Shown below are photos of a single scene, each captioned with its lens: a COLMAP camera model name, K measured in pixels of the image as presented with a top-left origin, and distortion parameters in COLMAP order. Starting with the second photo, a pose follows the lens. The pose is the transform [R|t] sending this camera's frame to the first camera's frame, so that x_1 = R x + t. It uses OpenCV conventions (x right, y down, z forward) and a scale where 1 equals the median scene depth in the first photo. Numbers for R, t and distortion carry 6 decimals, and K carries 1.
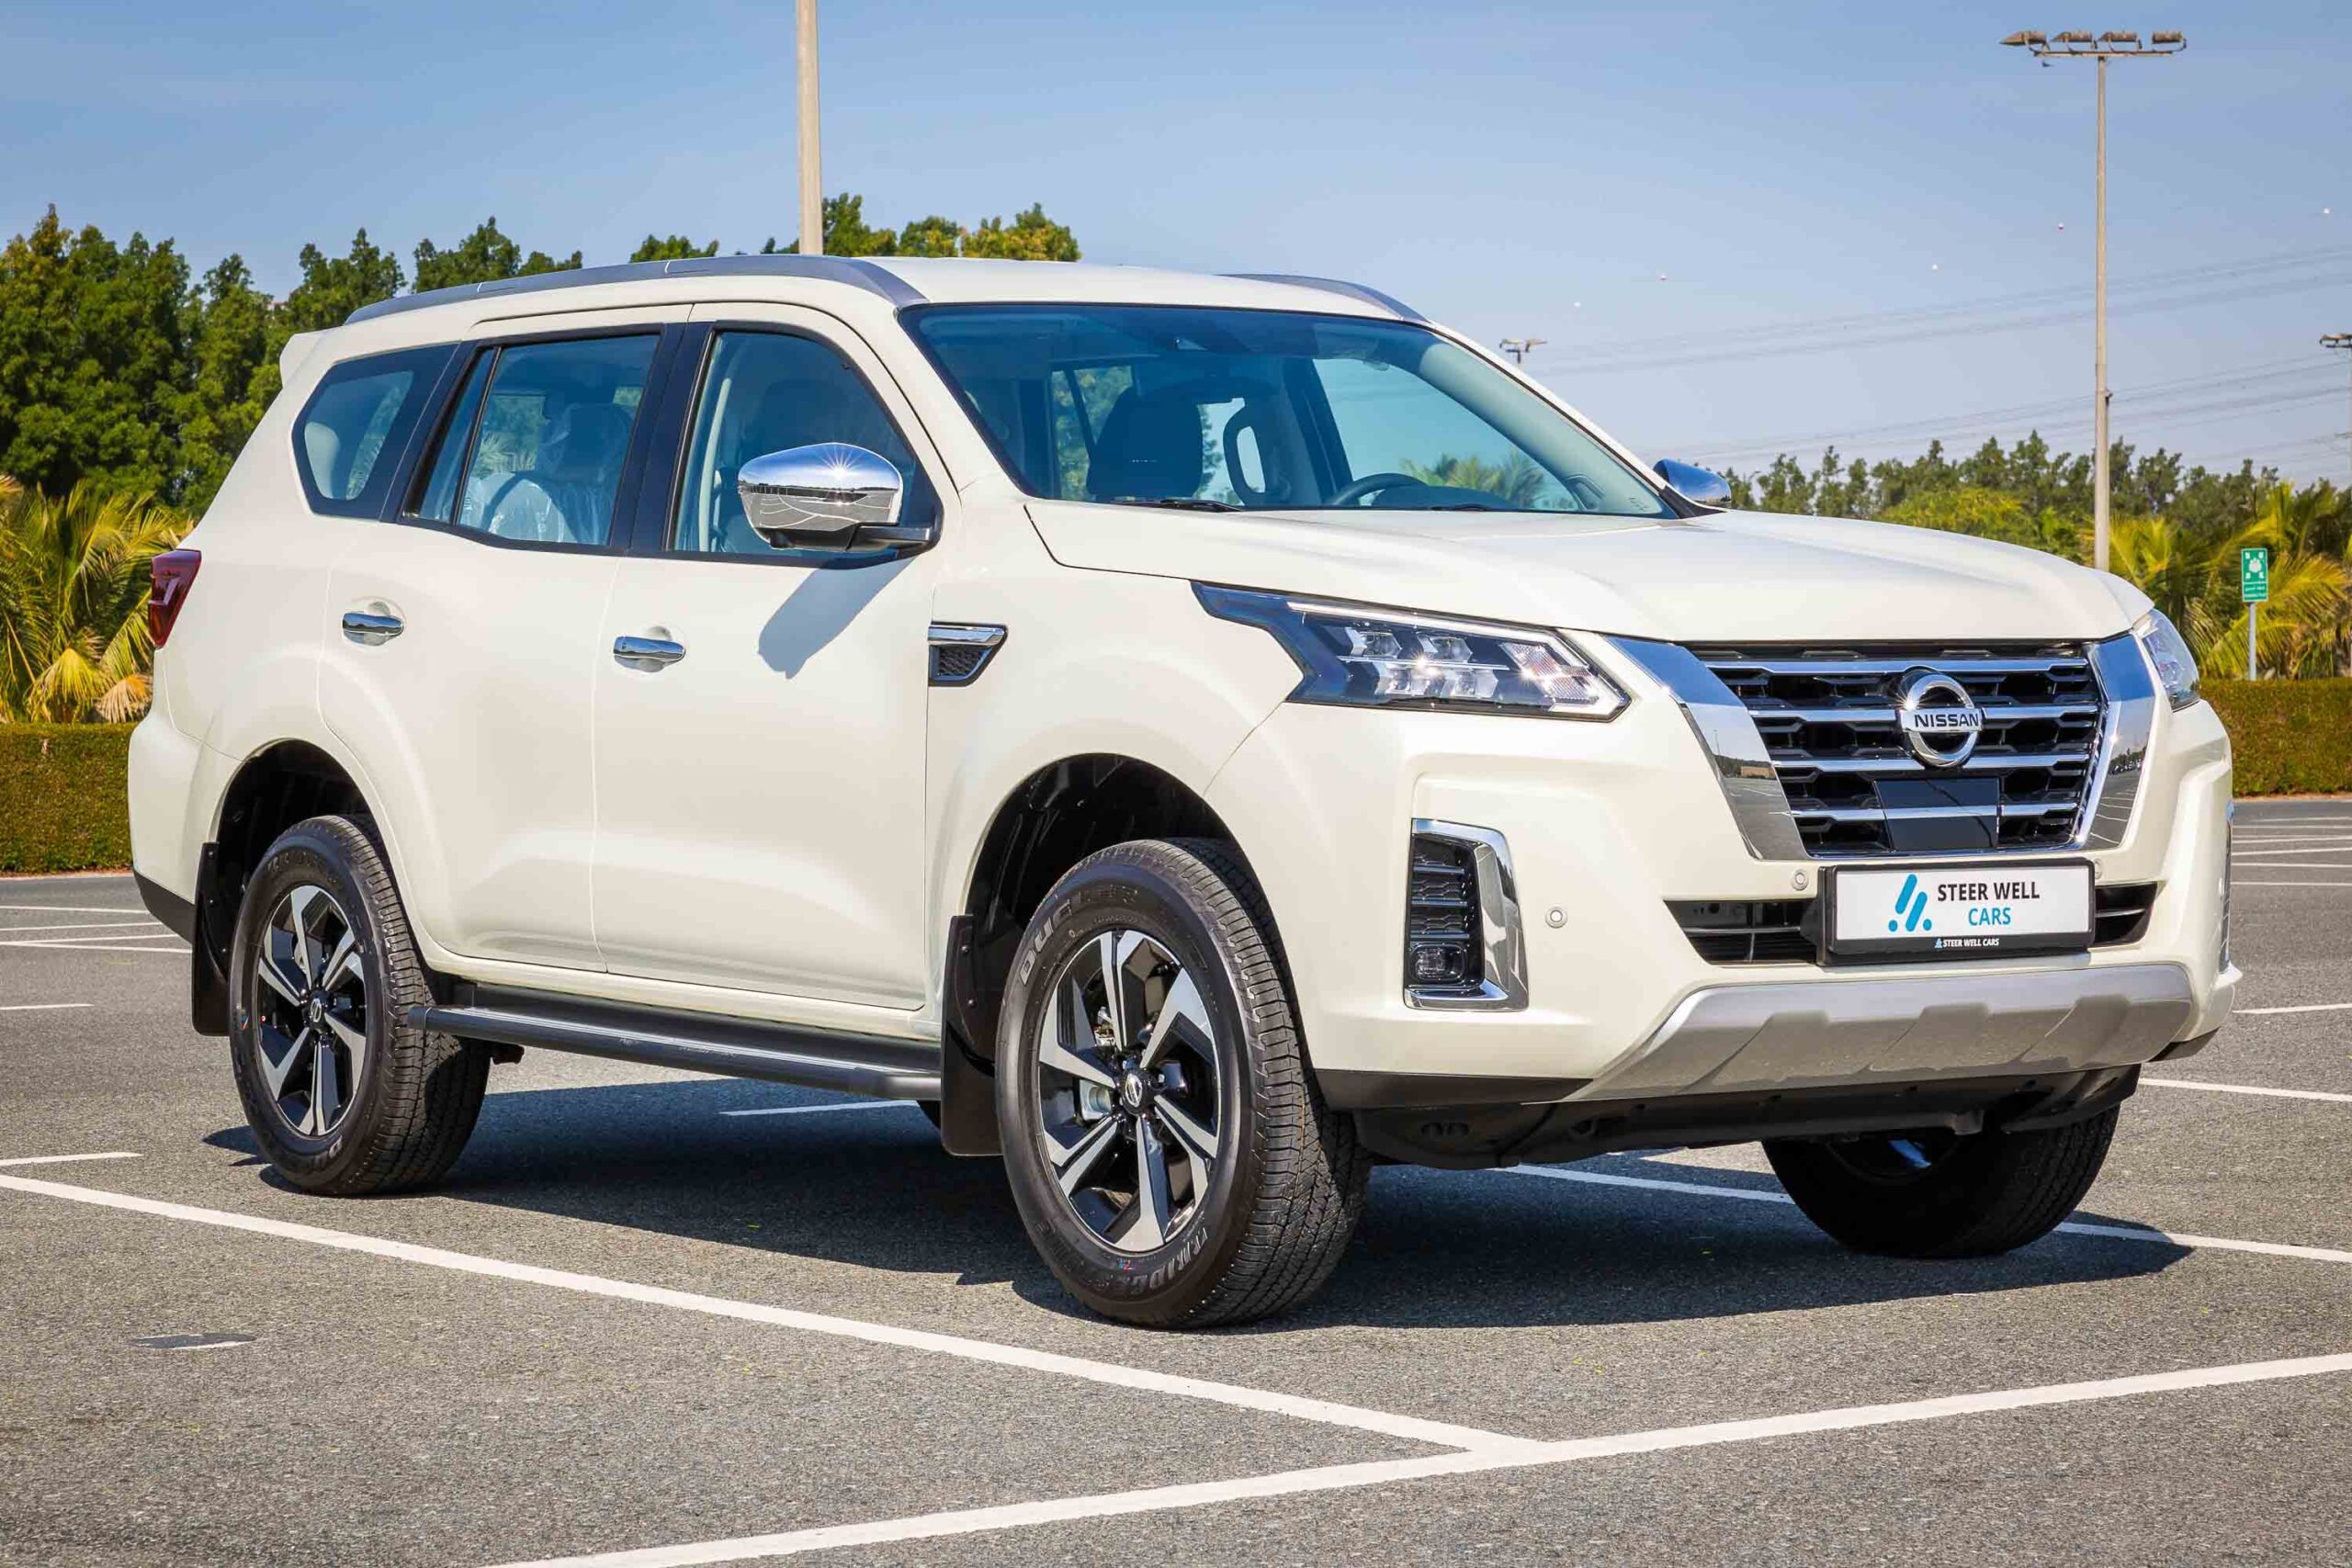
lens RADIAL K [[5674.1, 0, 1176.0], [0, 5674.1, 784.0], [0, 0, 1]] dist [0.004703, 0.217658]
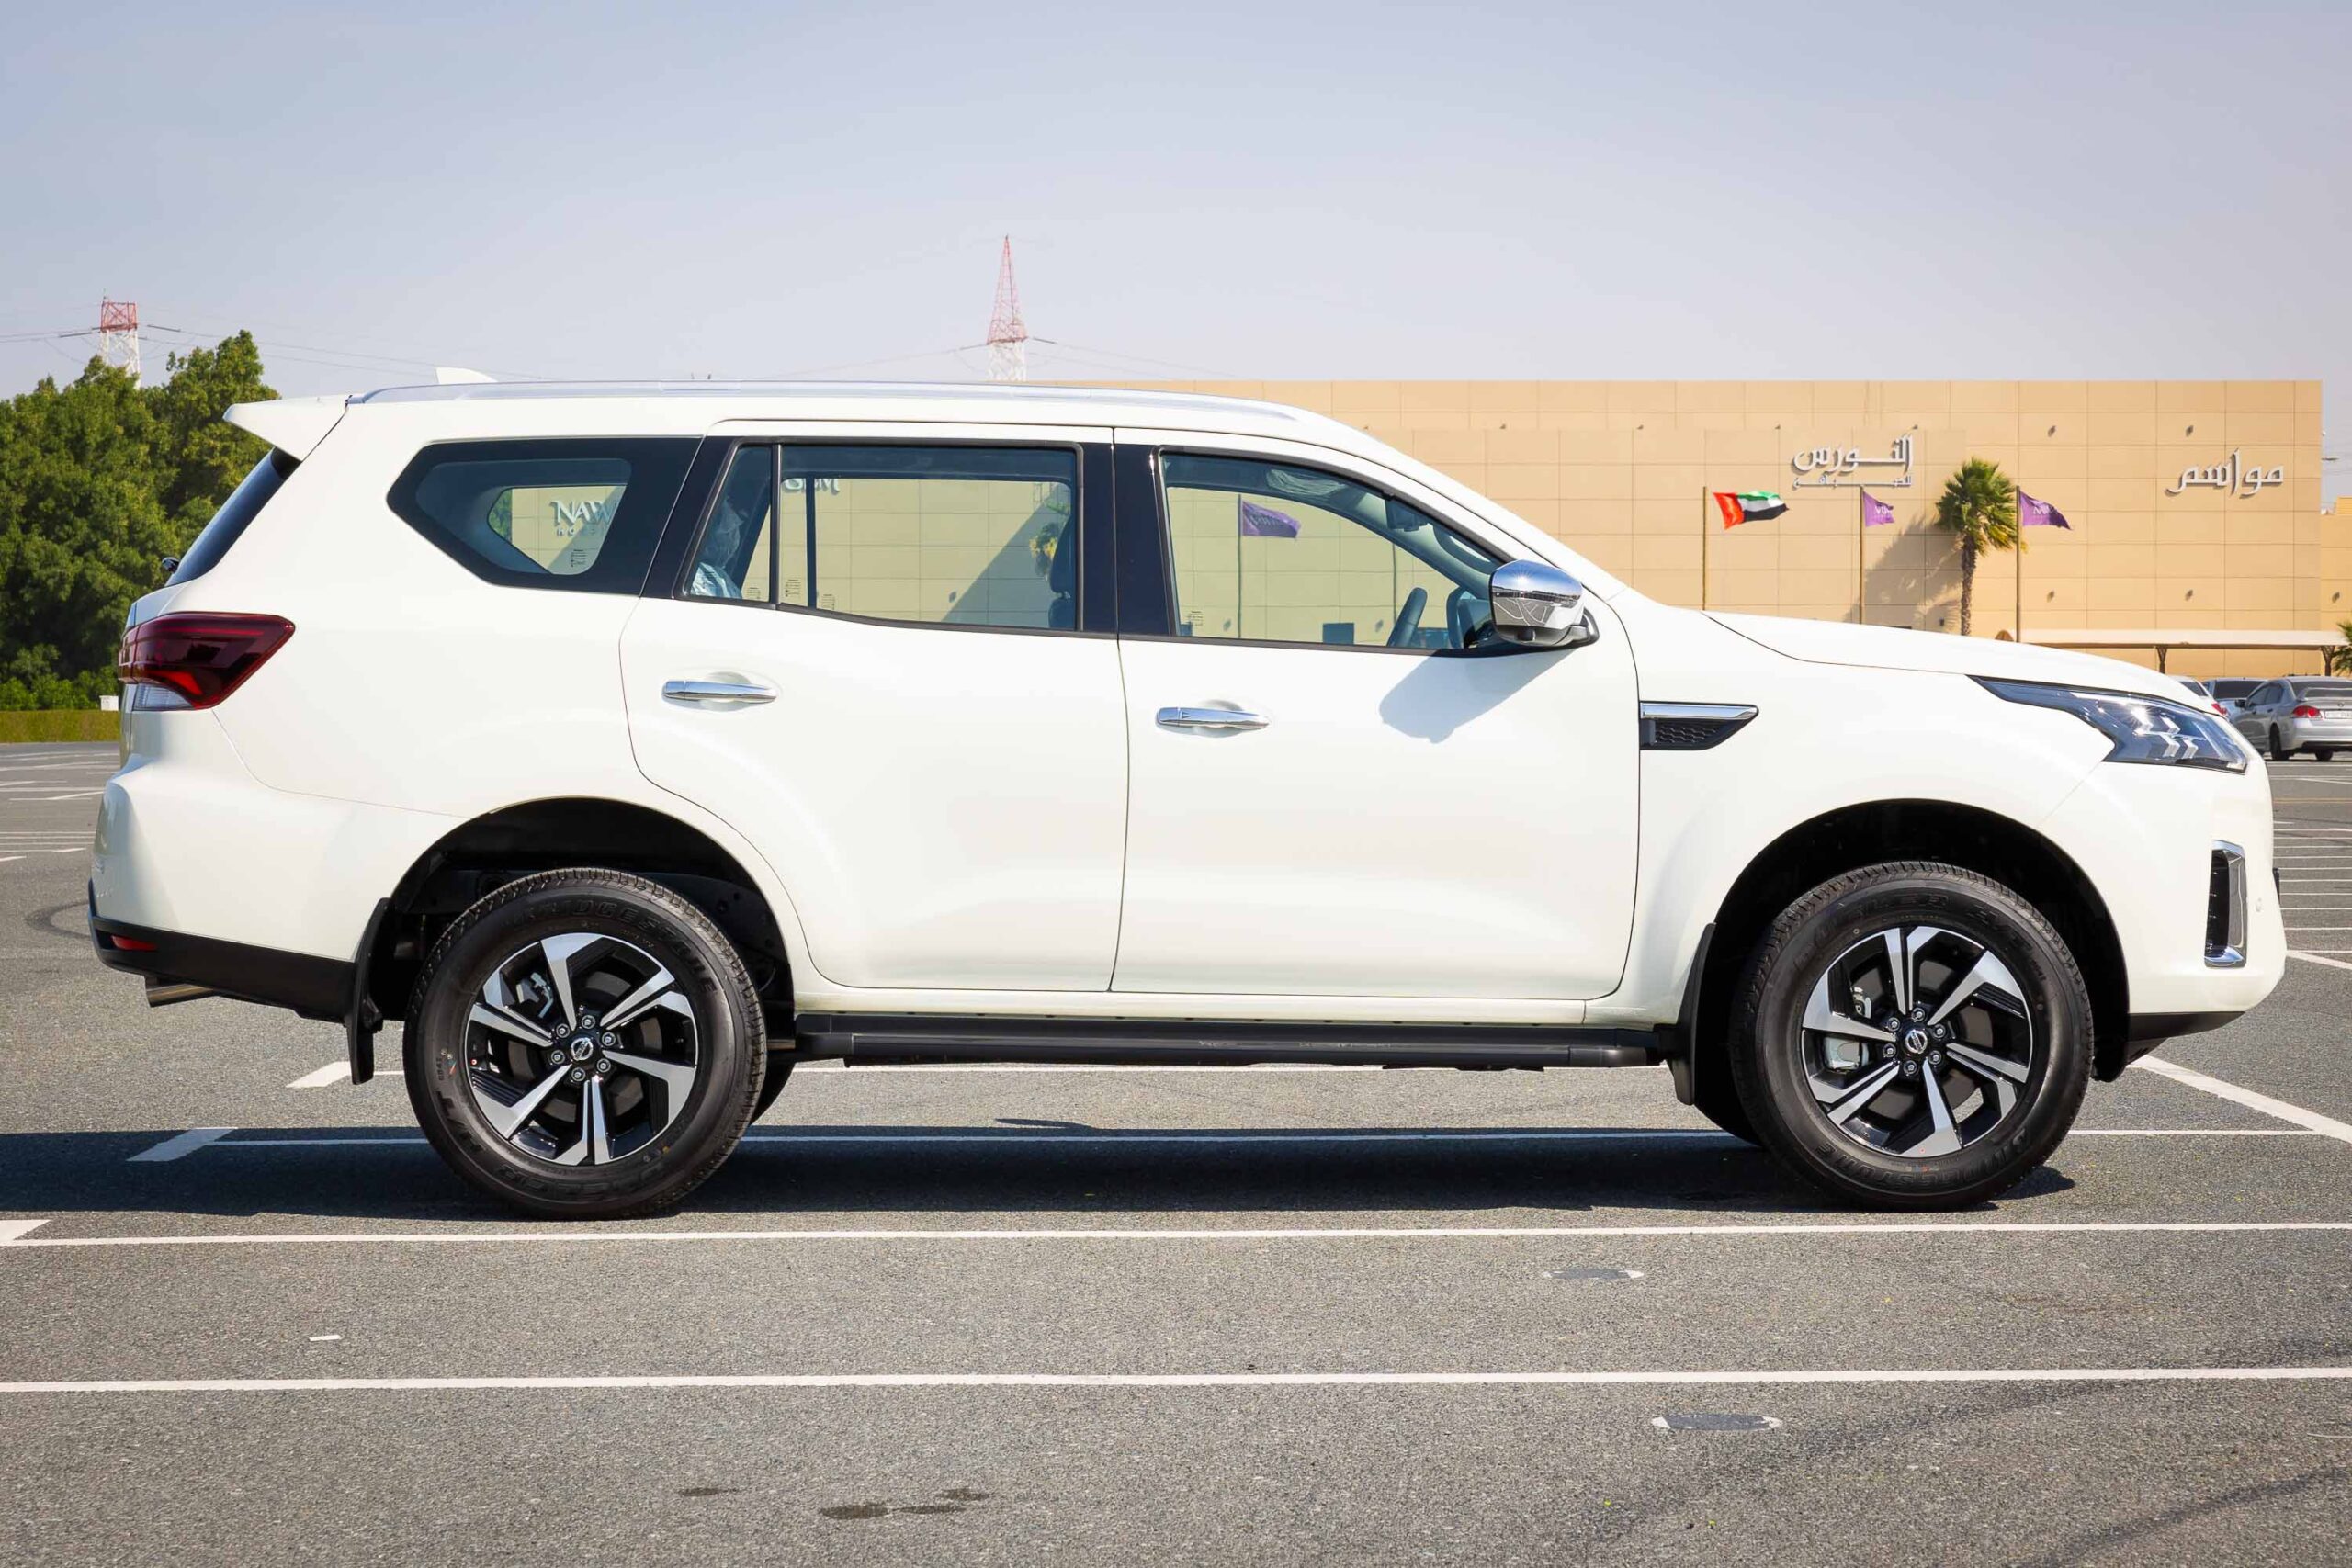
lens RADIAL K [[5674.1, 0, 1176.0], [0, 5674.1, 784.0], [0, 0, 1]] dist [0.004703, 0.217658]
pose [[0.496974, -0.000302, 0.867765, -1.248458], [0.012449, 0.999900, -0.006782, -0.001903], [-0.867676, 0.014173, 0.496928, 0.445682]]
